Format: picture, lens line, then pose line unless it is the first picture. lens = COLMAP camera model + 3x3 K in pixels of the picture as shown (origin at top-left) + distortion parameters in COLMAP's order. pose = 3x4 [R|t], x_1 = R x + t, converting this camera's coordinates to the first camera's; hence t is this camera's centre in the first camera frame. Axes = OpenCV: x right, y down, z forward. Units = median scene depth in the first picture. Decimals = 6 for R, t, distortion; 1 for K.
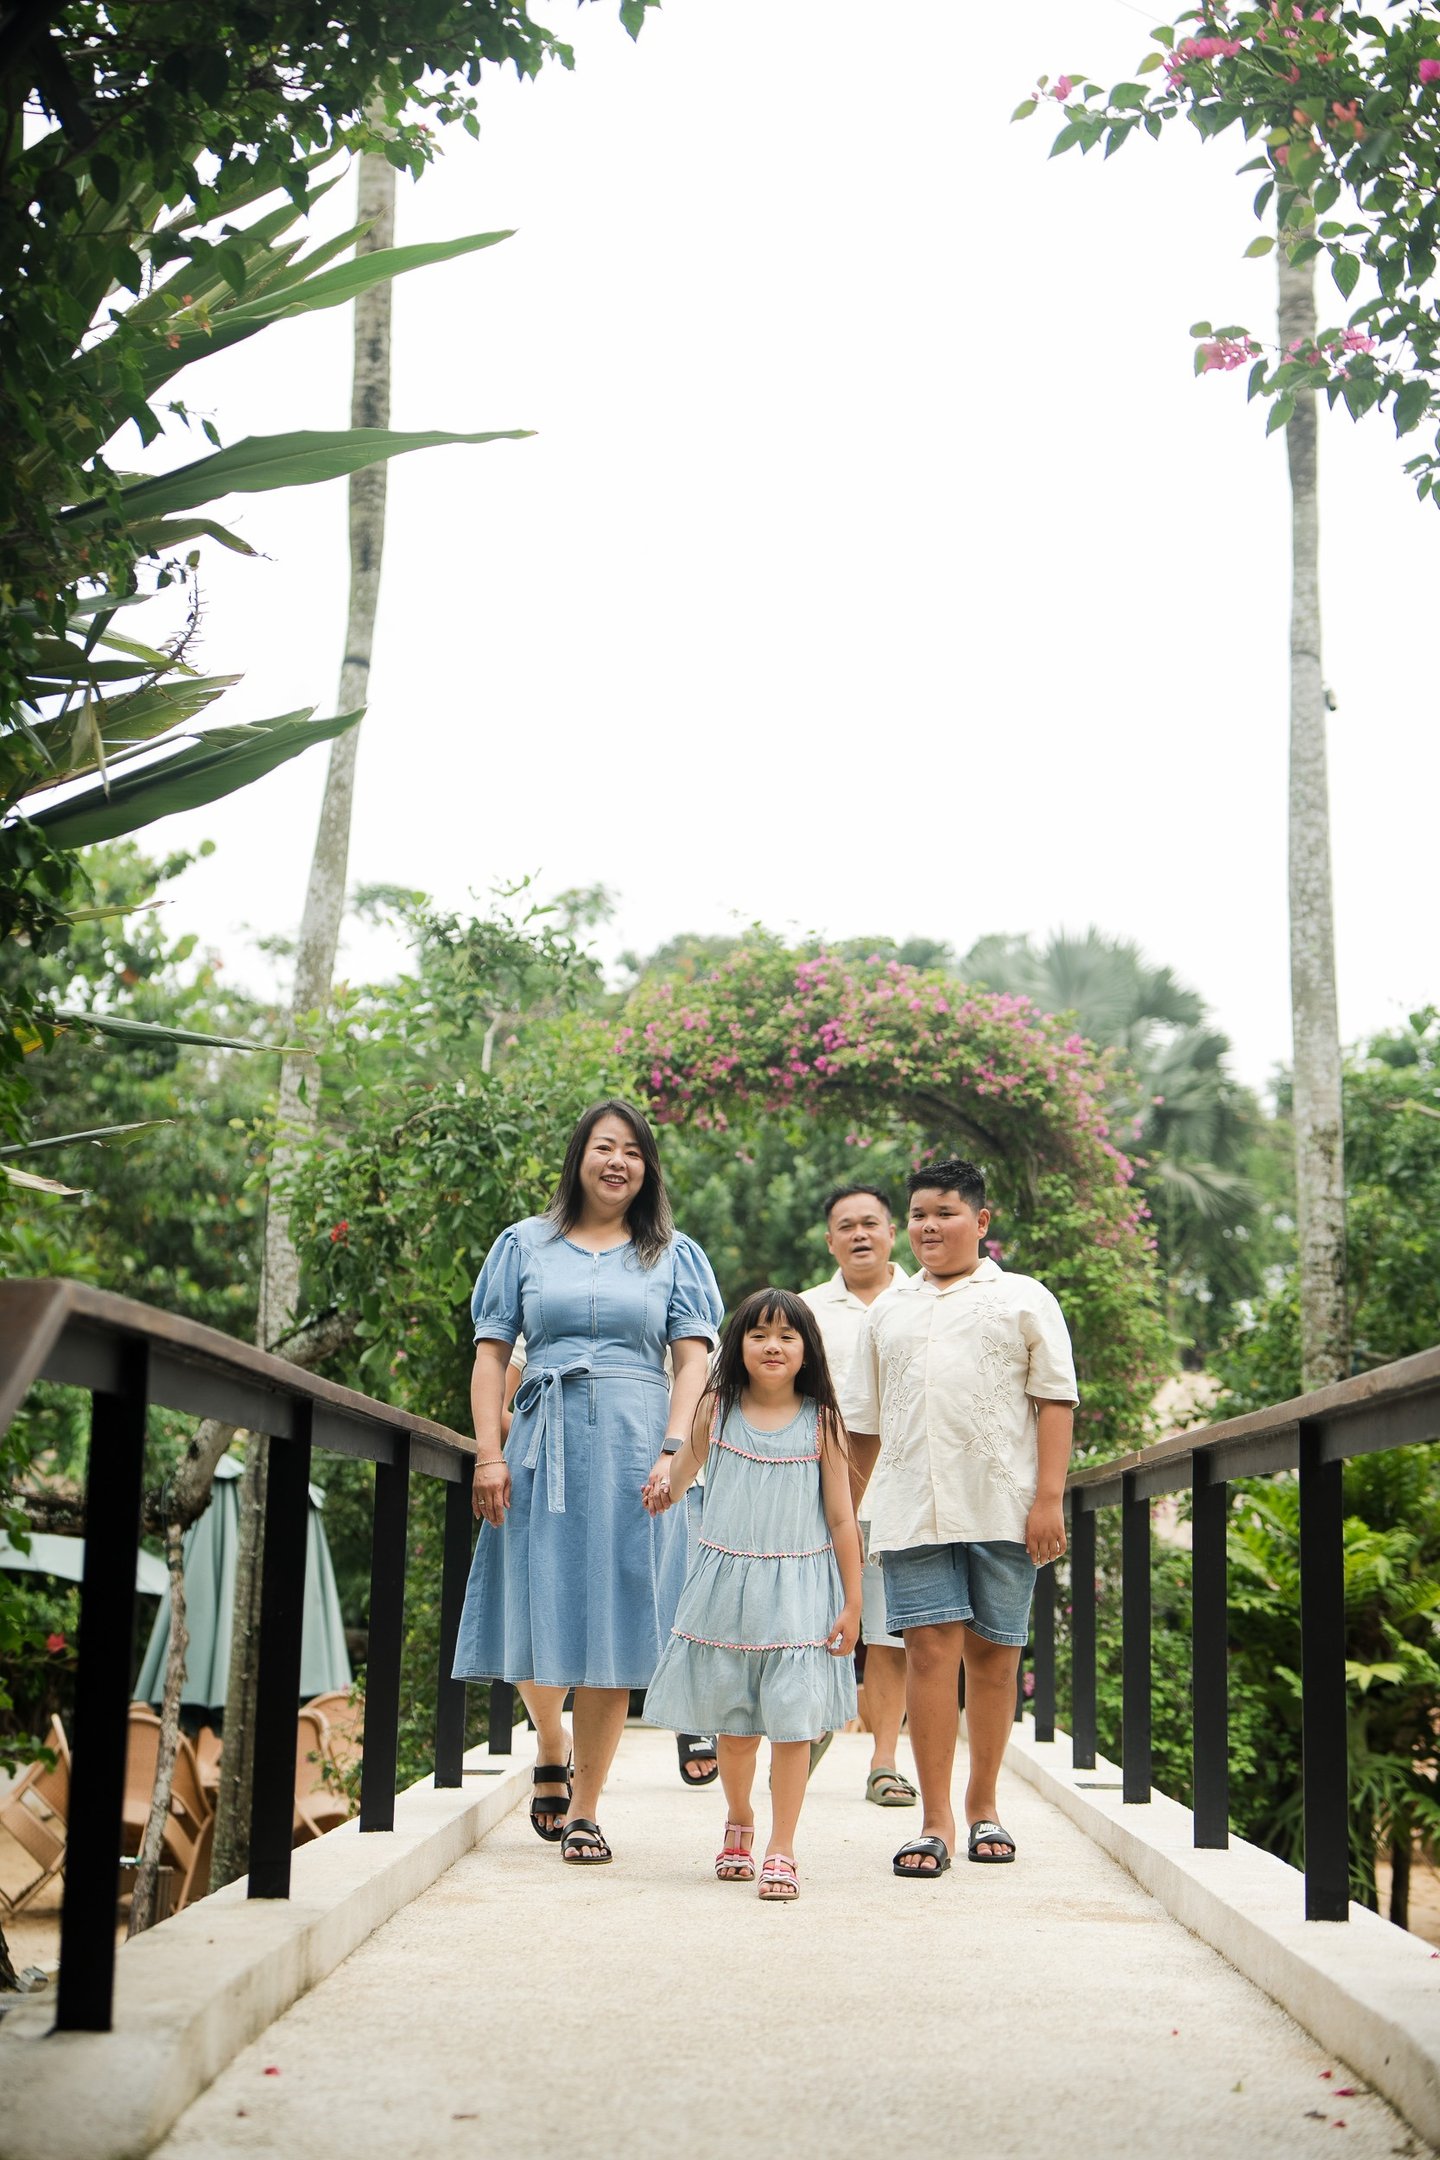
lens RADIAL K [[3365.7, 0, 723.1], [0, 3365.7, 1080.0], [0, 0, 1]] dist [0.169297, 0.000000]
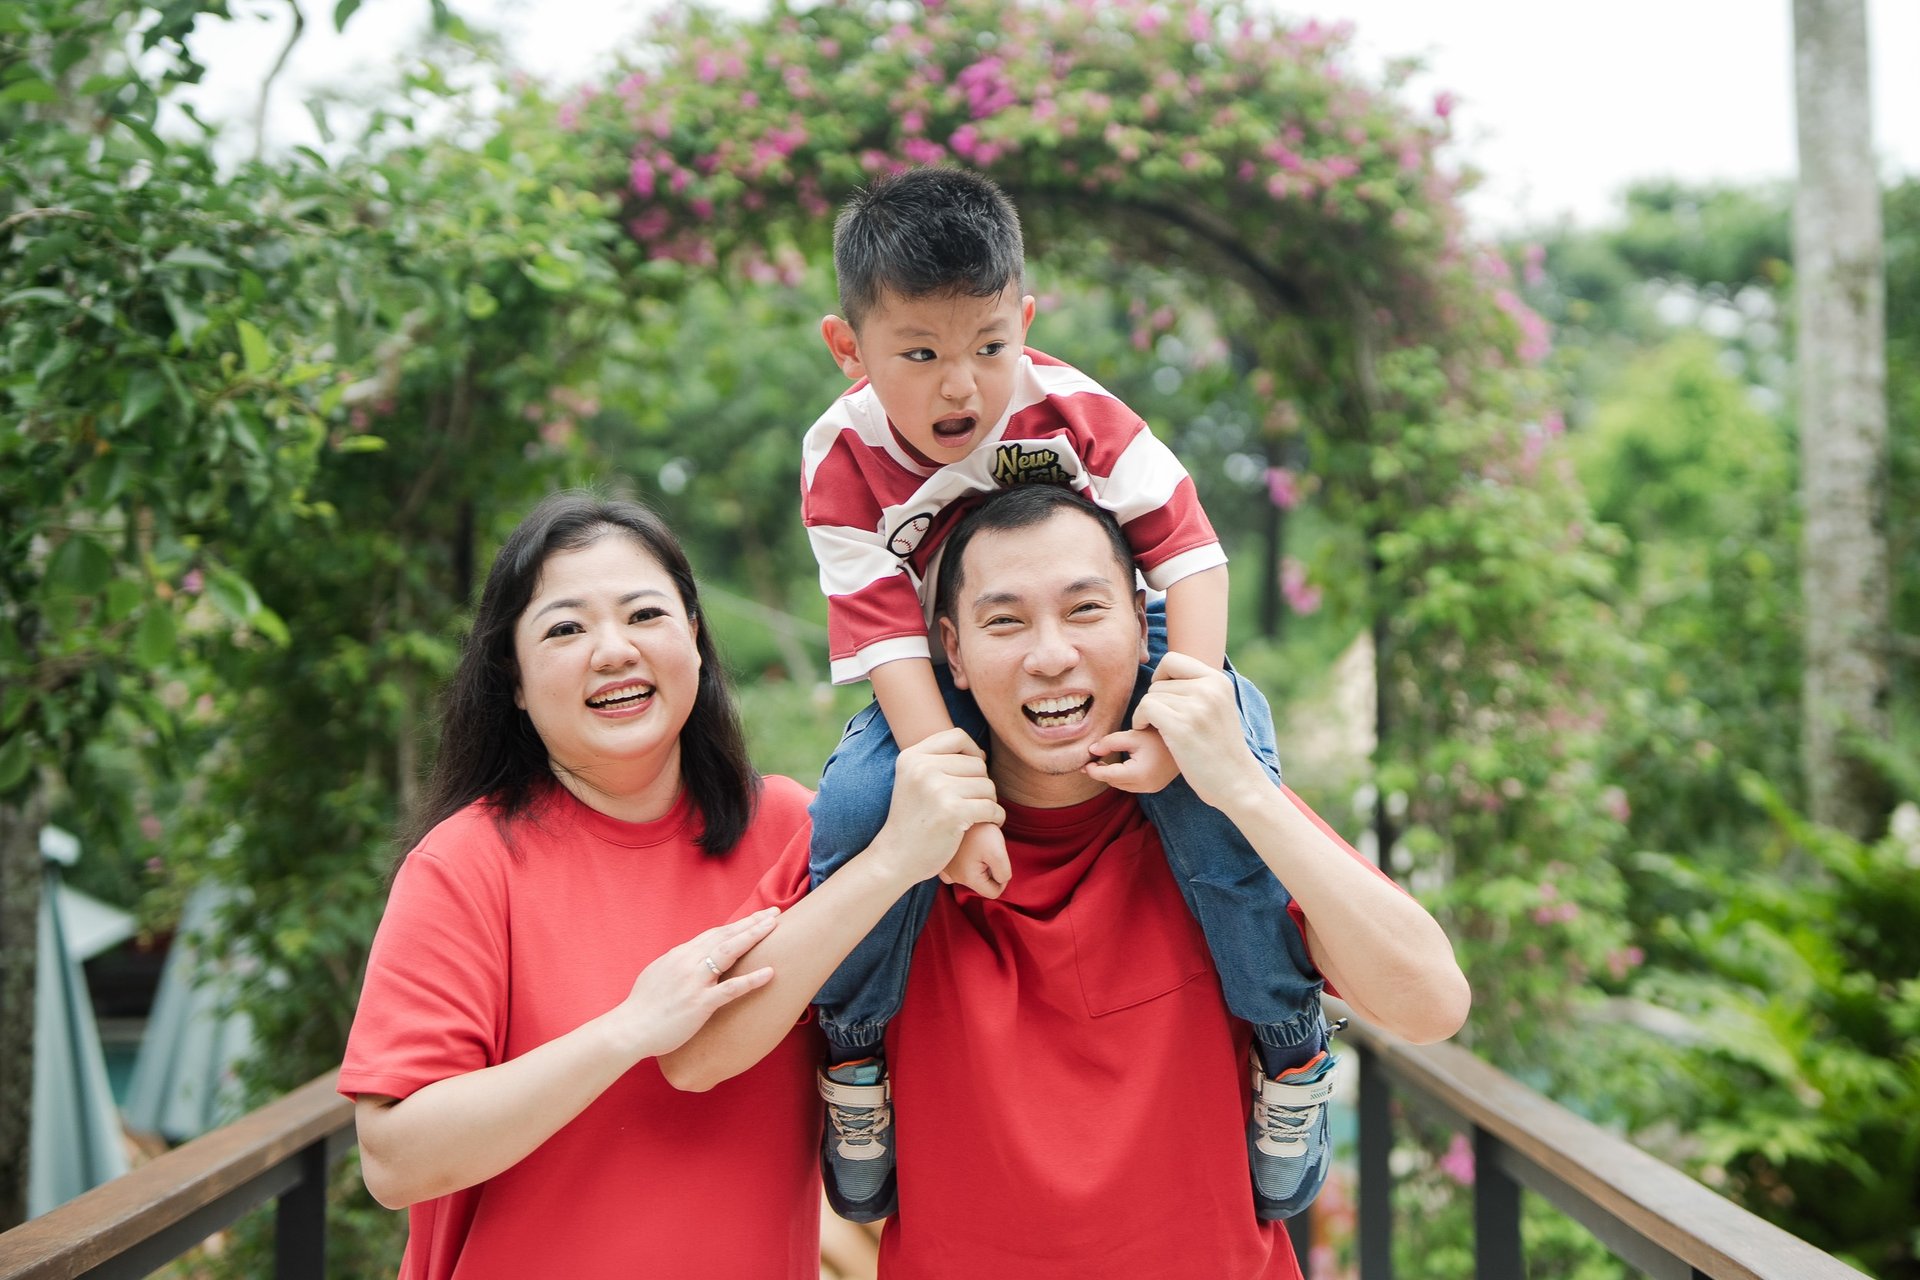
lens RADIAL K [[2991.7, 0, 958.4], [0, 2991.7, 628.8], [0, 0, 1]] dist [0.169297, 0.000000]
pose [[0.999650, -0.020431, 0.016799, 0.018753], [0.018326, 0.992948, 0.117123, 0.015052], [-0.019074, -0.116774, 0.992975, 0.534945]]
